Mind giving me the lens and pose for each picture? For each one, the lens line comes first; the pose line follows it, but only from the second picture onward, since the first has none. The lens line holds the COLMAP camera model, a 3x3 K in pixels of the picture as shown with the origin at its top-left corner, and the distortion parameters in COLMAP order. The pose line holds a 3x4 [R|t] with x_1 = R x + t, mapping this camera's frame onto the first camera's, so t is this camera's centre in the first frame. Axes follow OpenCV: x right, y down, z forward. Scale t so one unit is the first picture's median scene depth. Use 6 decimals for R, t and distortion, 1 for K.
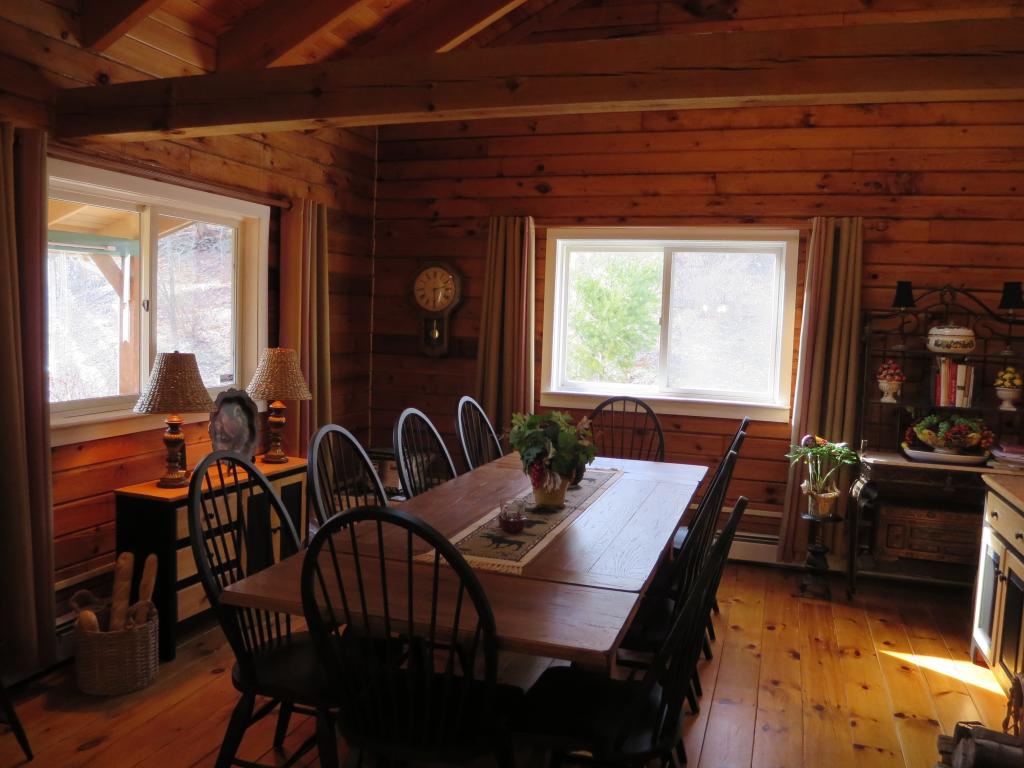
lens RADIAL K [[834.6, 0, 511.9], [0, 834.6, 380.3], [0, 0, 1]] dist [-0.092817, 0.050300]
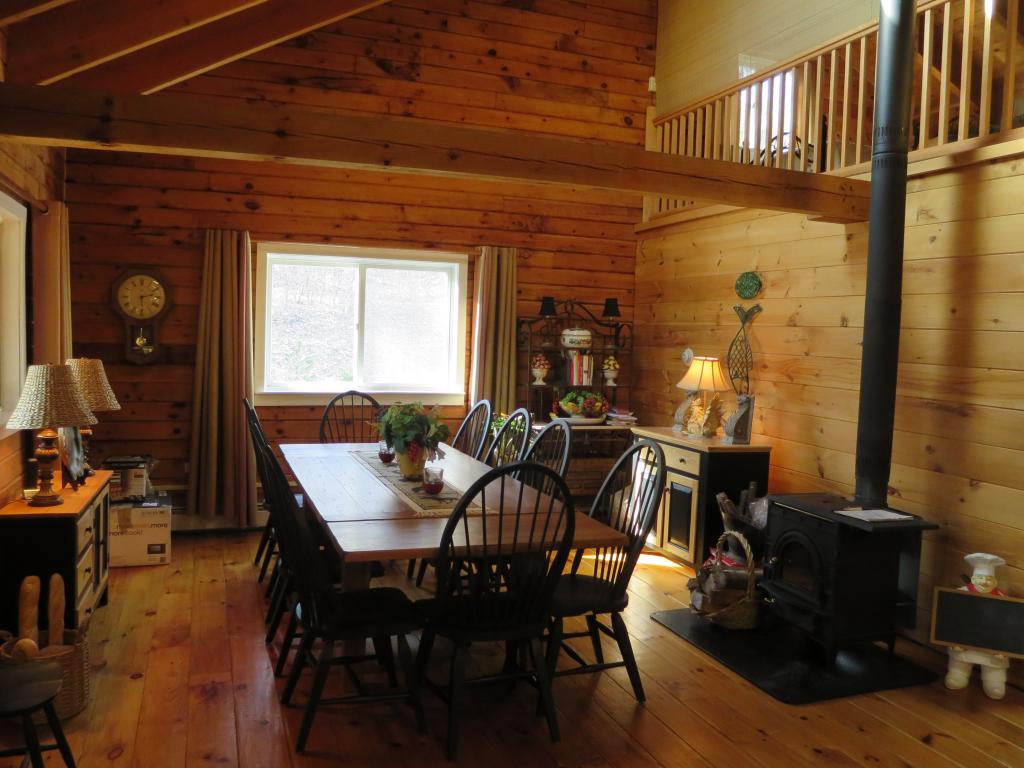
lens RADIAL K [[834.6, 0, 510.2], [0, 834.6, 380.5], [0, 0, 1]] dist [-0.092817, 0.050300]
pose [[0.784218, -0.045385, 0.618823, -0.419739], [0.045381, 0.998846, 0.015746, -0.004182], [-0.618823, 0.015734, 0.785372, -0.059983]]
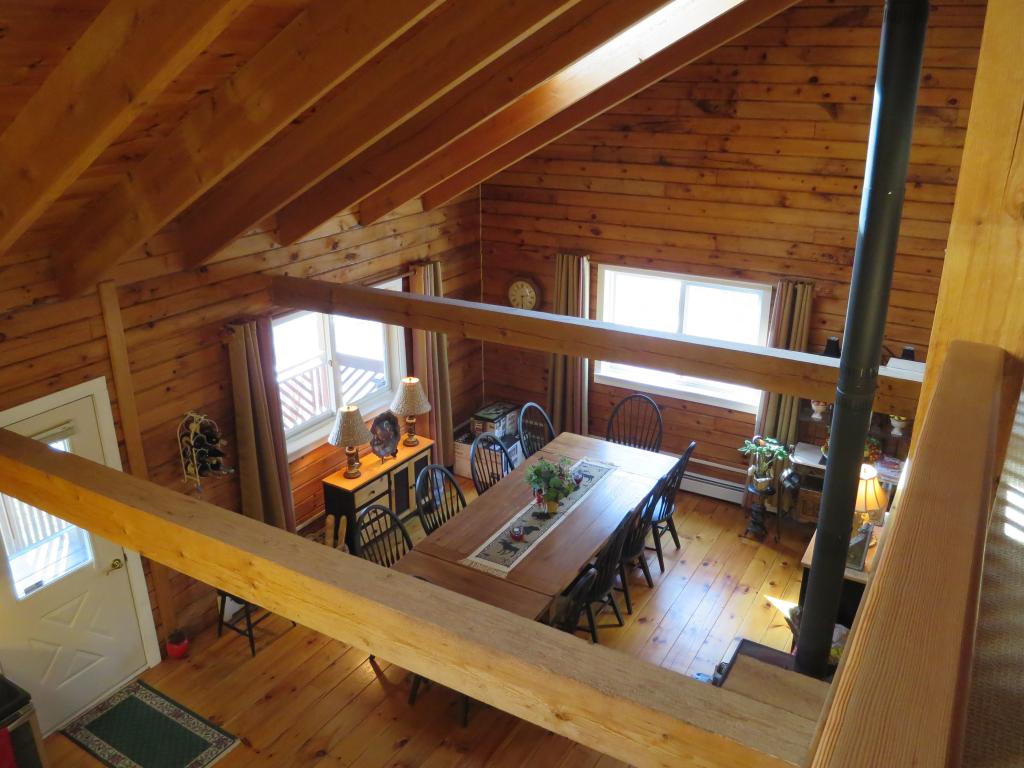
lens RADIAL K [[834.6, 0, 511.3], [0, 834.6, 382.0], [0, 0, 1]] dist [-0.092817, 0.050300]
pose [[0.975530, 0.040808, -0.216047, 0.232714], [0.020833, 0.961048, 0.275595, -0.417923], [0.218878, -0.273352, 0.936681, -0.427872]]
